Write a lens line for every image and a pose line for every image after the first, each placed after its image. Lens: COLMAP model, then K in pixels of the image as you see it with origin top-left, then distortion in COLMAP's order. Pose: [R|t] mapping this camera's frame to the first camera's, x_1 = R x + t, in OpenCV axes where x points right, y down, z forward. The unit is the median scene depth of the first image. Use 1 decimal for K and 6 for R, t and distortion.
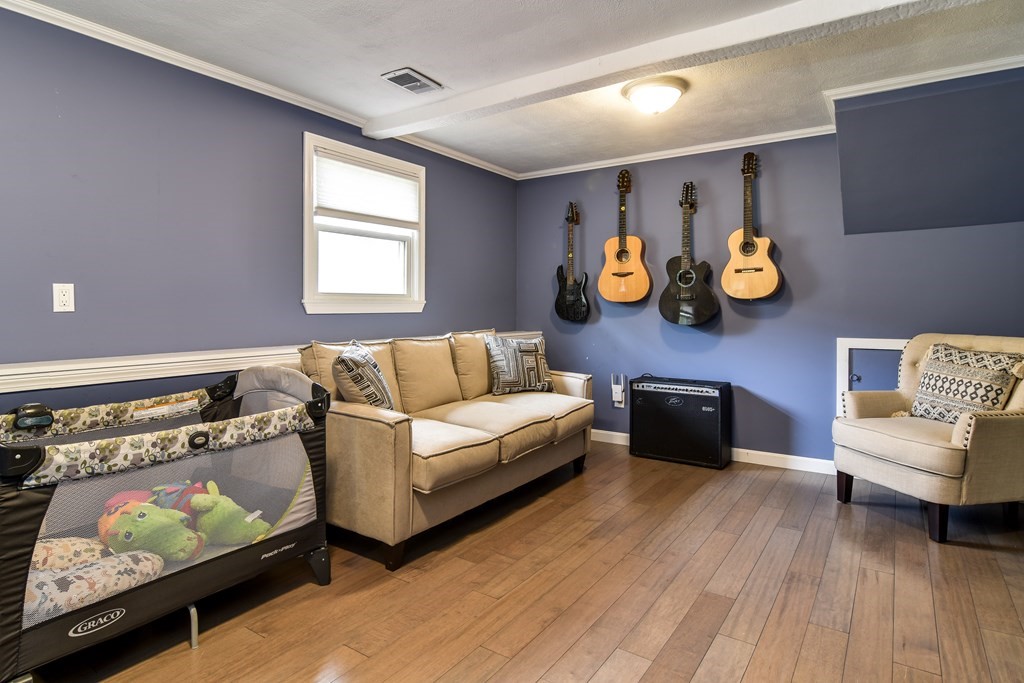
lens RADIAL K [[554.5, 0, 510.3], [0, 554.5, 308.9], [0, 0, 1]] dist [-0.000516, -0.000177]
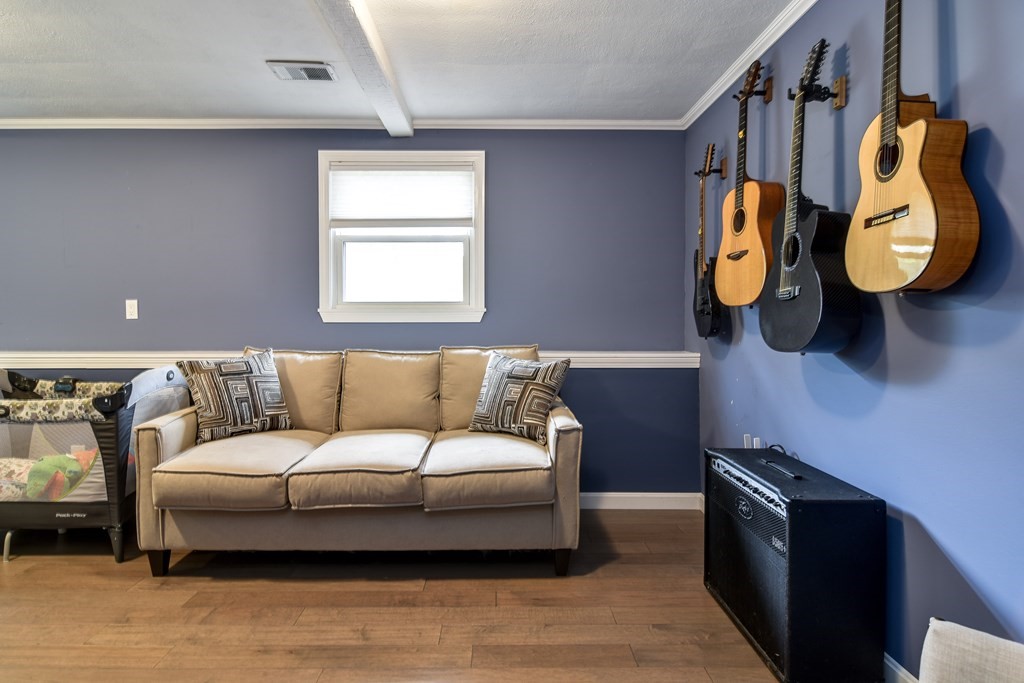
lens RADIAL K [[556.2, 0, 496.1], [0, 556.2, 319.9], [0, 0, 1]] dist [-0.000758, -0.003793]
pose [[0.578088, 0.003575, -0.815966, 0.978549], [-0.003114, 0.999993, 0.002175, 0.001679], [0.815968, 0.001284, 0.578095, 0.928432]]
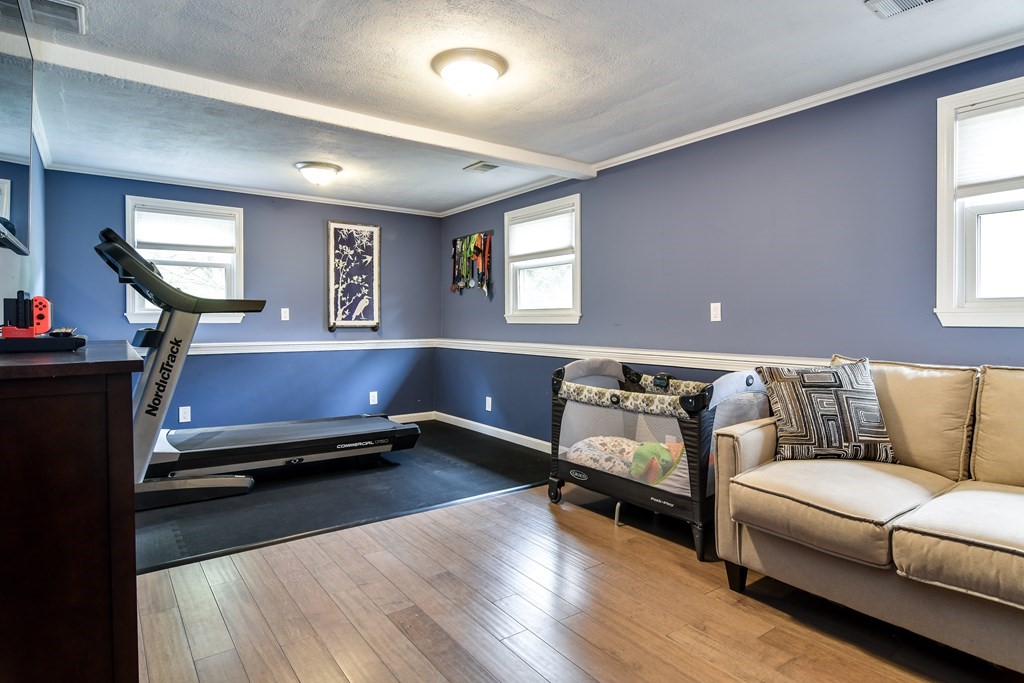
lens RADIAL K [[561.9, 0, 505.5], [0, 561.9, 325.7], [0, 0, 1]] dist [0.000427, -0.002383]
pose [[-0.324562, 0.009911, -0.945812, 0.848367], [-0.004800, 0.999915, 0.012126, 0.001690], [0.945852, 0.008475, -0.324487, 0.947422]]
